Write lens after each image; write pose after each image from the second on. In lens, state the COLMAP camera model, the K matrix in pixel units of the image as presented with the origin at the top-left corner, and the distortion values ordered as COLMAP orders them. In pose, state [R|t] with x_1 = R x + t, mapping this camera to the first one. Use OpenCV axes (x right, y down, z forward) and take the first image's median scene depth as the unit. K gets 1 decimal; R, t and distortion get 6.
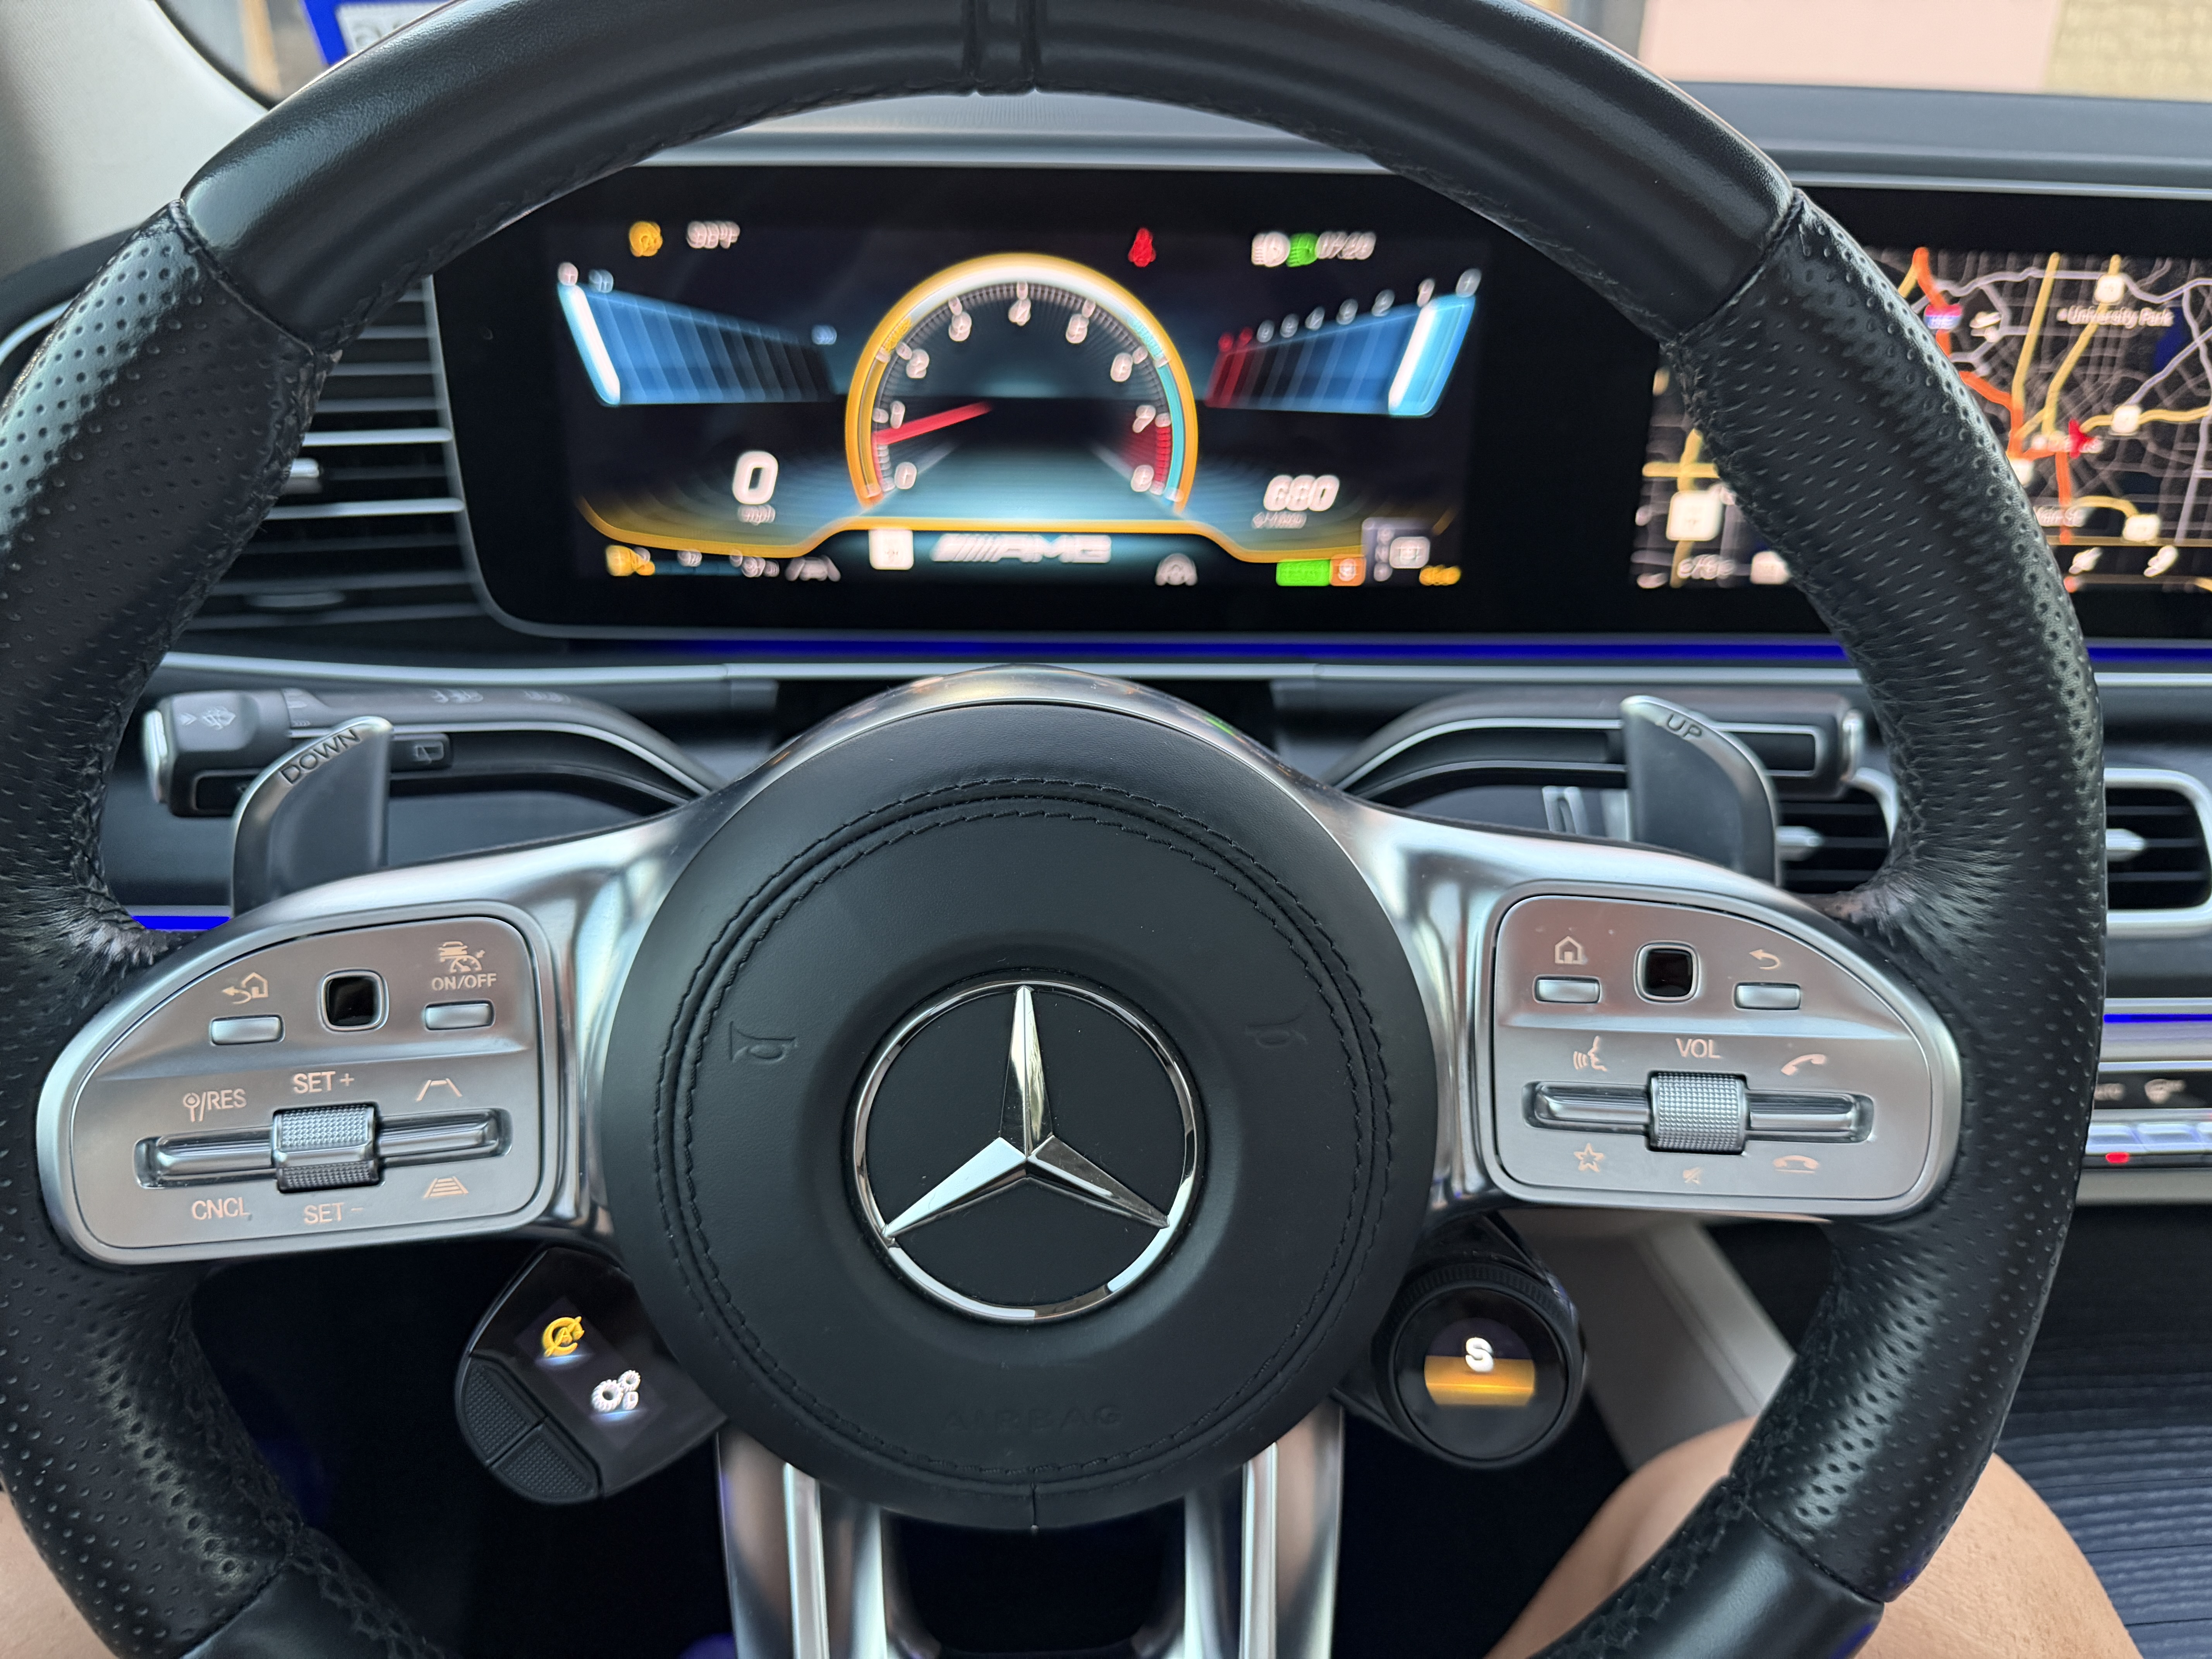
lens RADIAL K [[1617.8, 0, 1103.3], [0, 1617.8, 855.2], [0, 0, 1]] dist [0.026633, -0.029643]
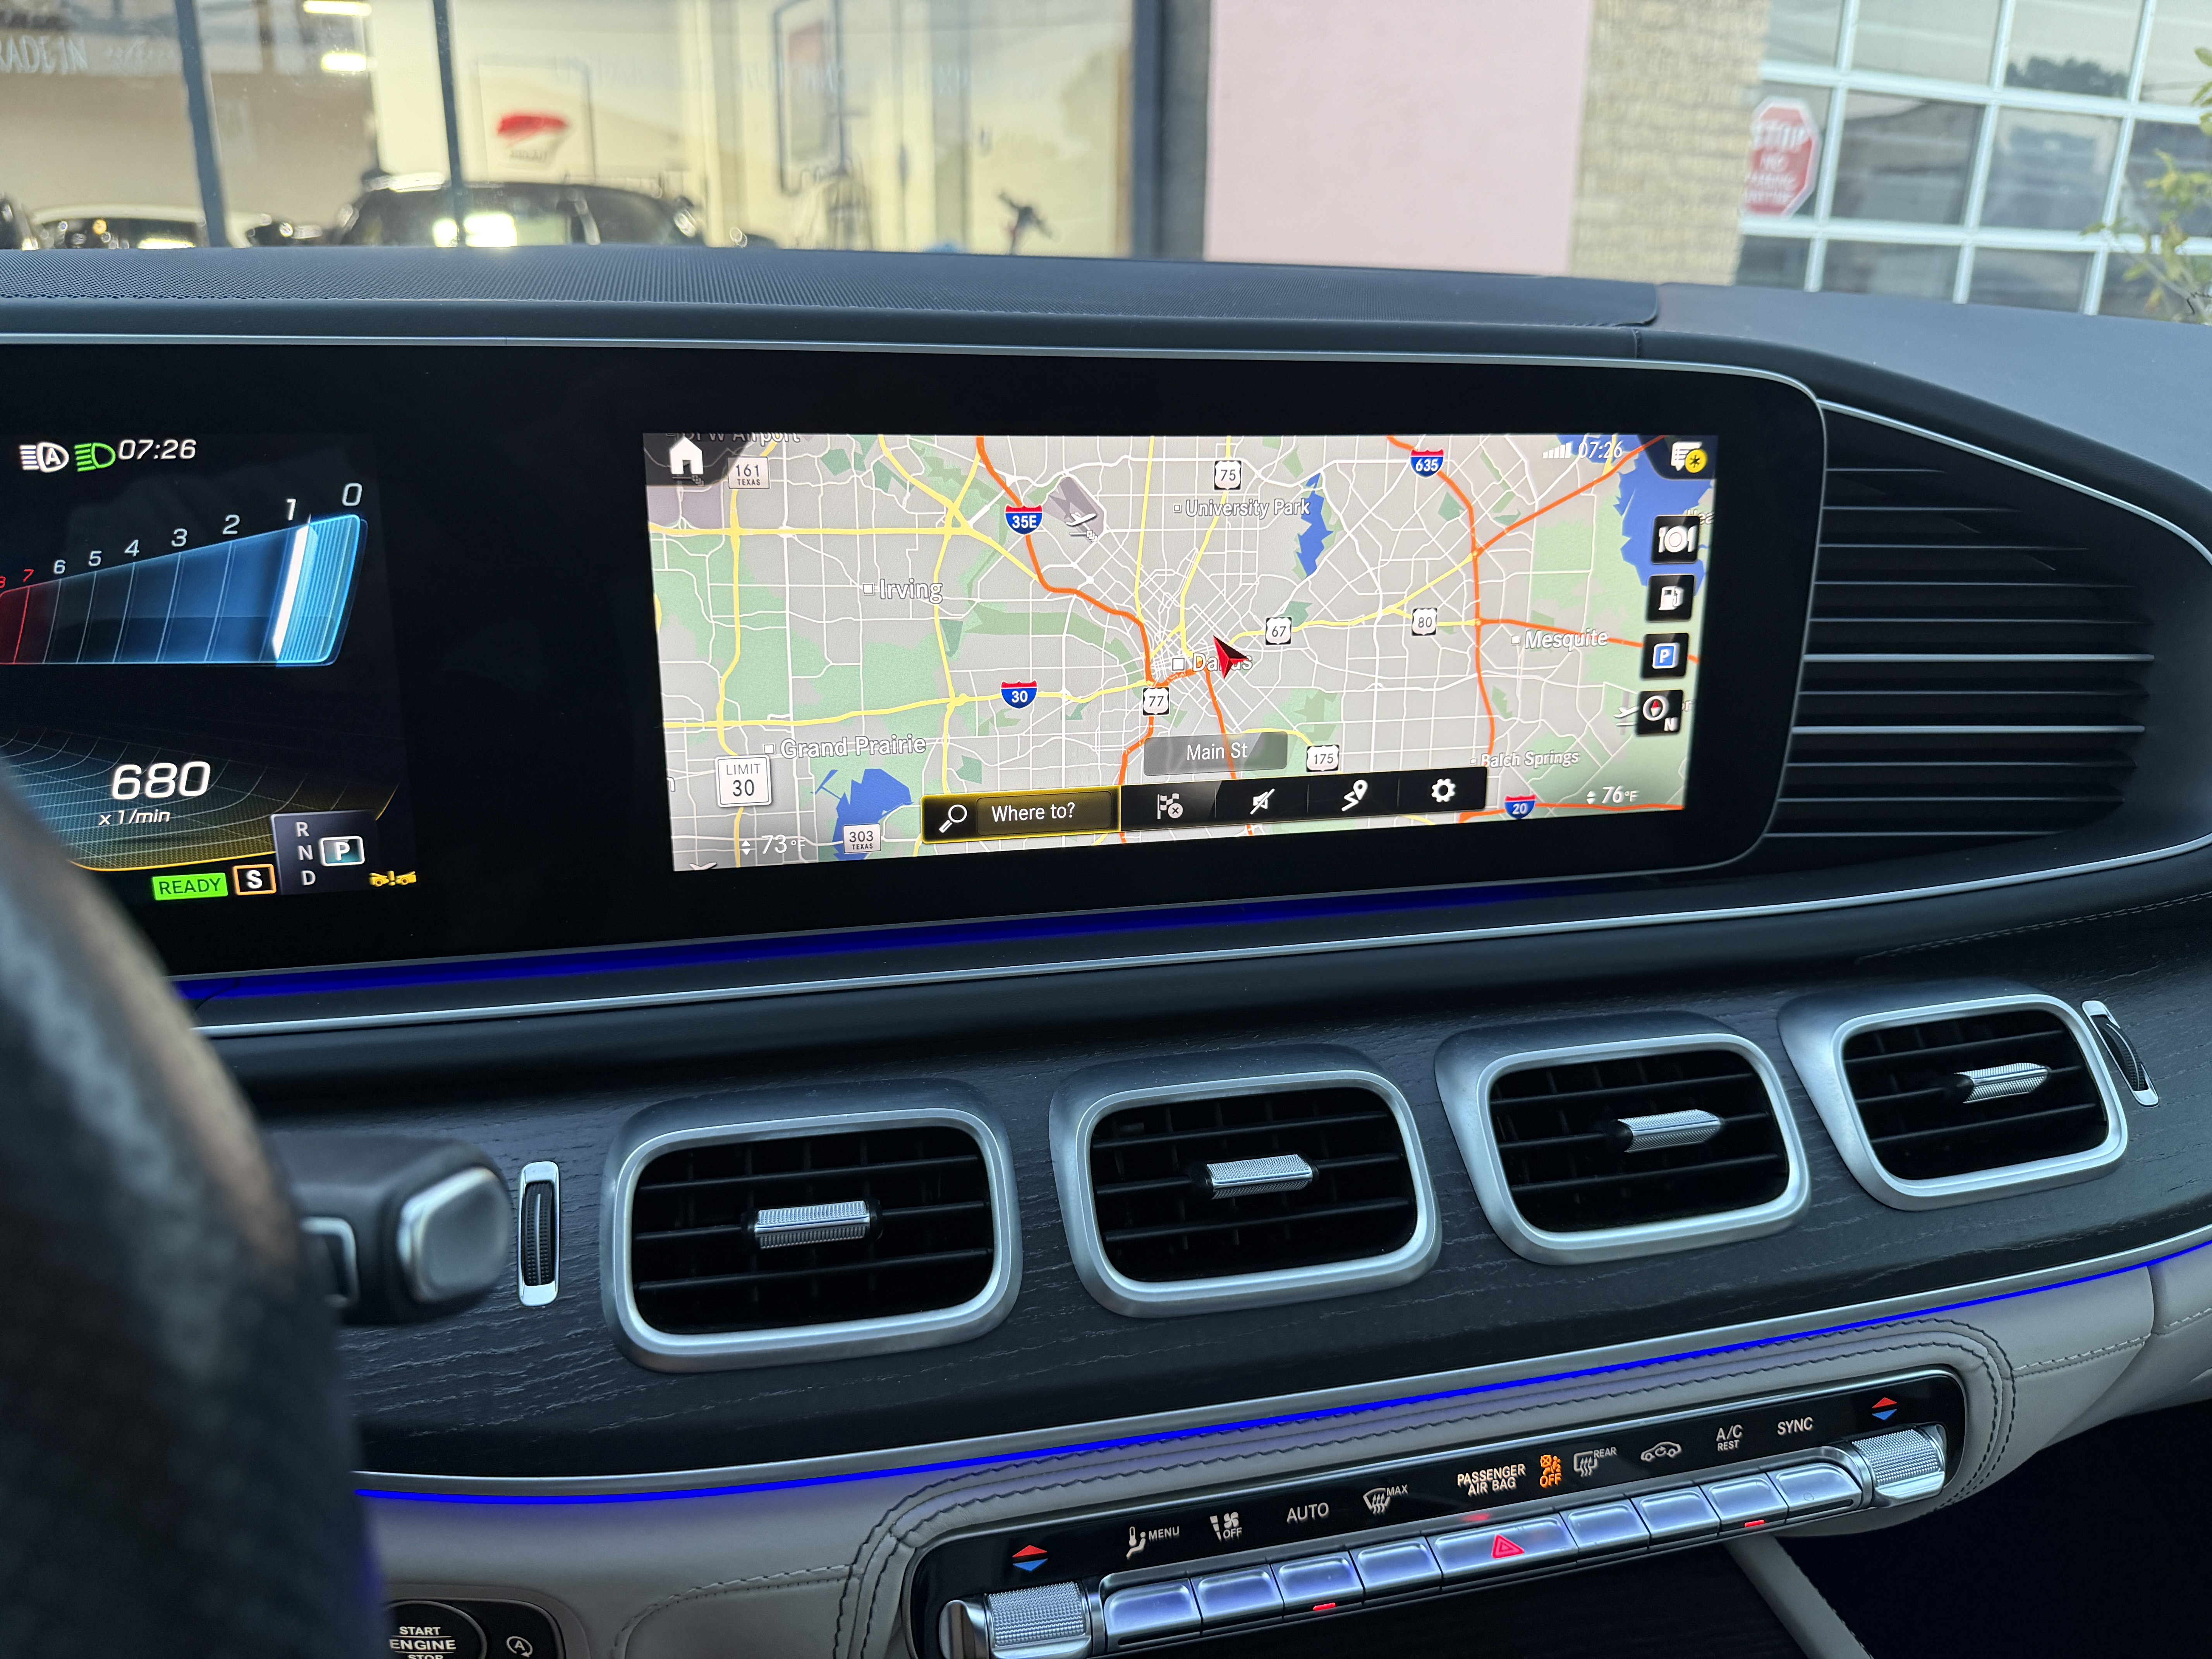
lens RADIAL K [[1617.8, 0, 1100.8], [0, 1617.8, 807.5], [0, 0, 1]] dist [0.026633, -0.029643]
pose [[0.981146, -0.056421, 0.184847, 0.407181], [0.081098, 0.988351, -0.128782, -0.089476], [-0.175427, 0.141344, 0.974293, 0.245005]]
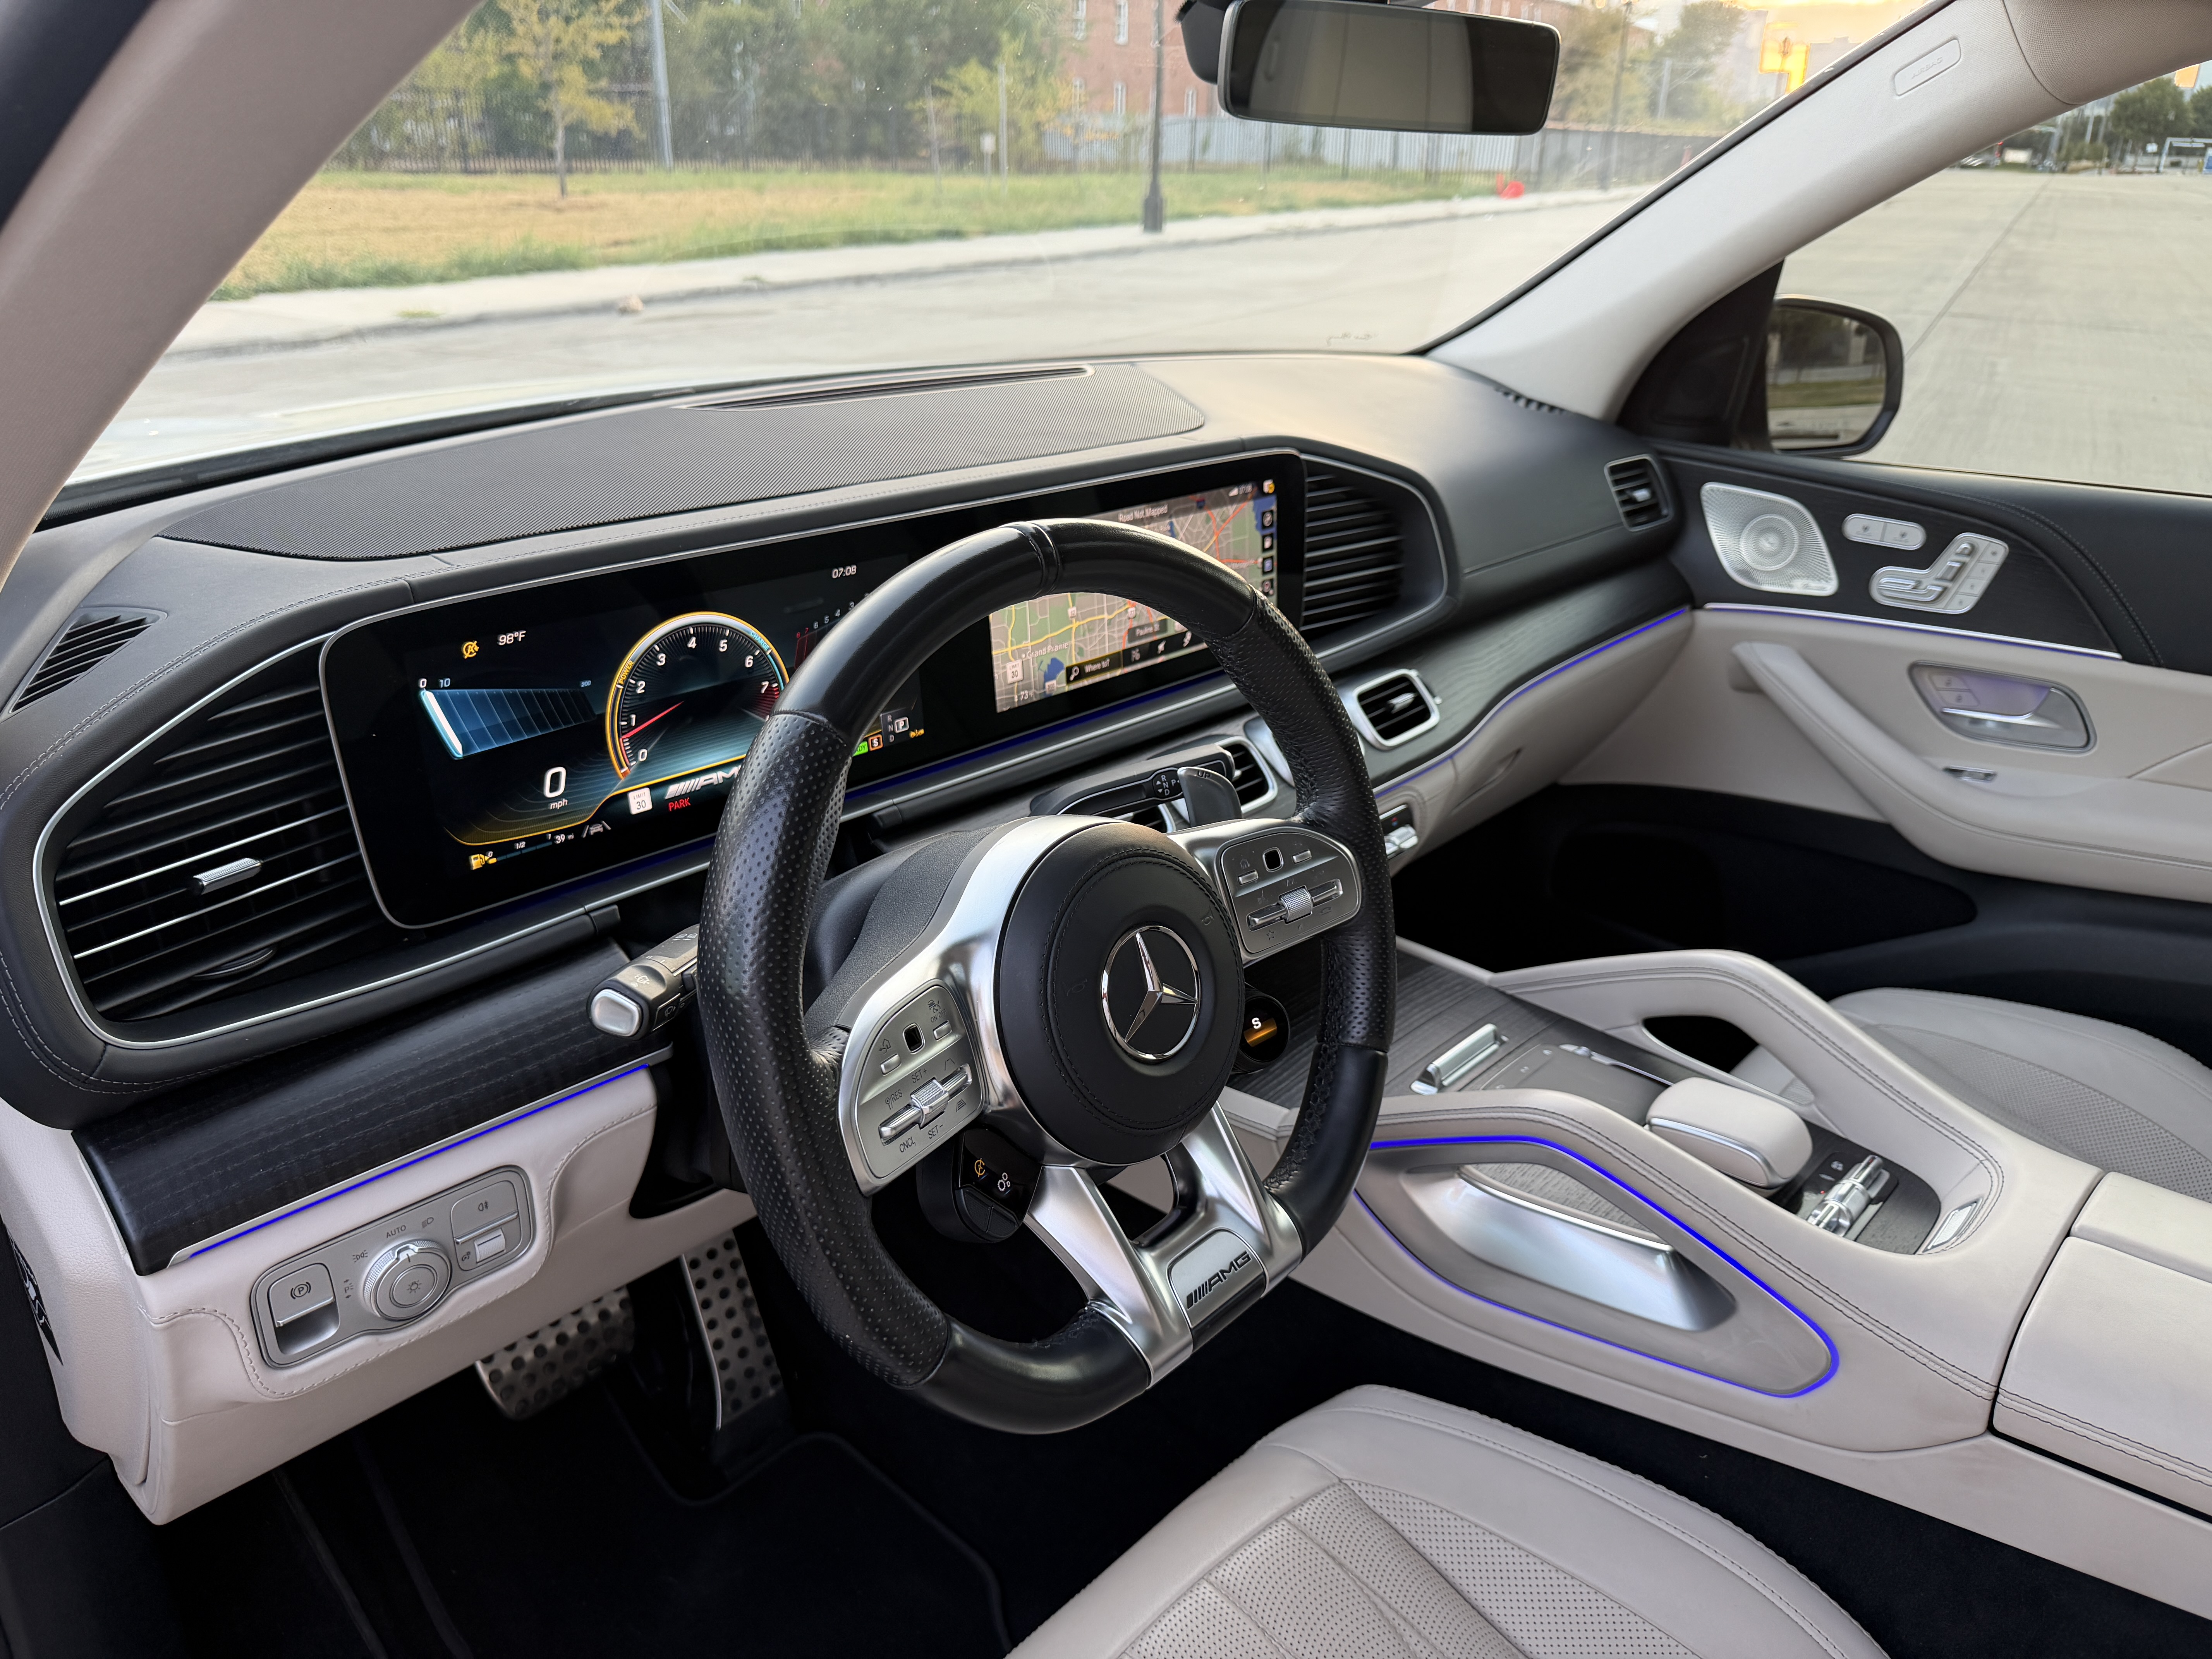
lens RADIAL K [[1617.8, 0, 1092.4], [0, 1617.8, 825.7], [0, 0, 1]] dist [0.026633, -0.029643]
pose [[0.720746, -0.276068, 0.635856, -0.848411], [0.312340, 0.948220, 0.057647, -0.125162], [-0.618845, 0.157054, 0.769652, -0.487752]]
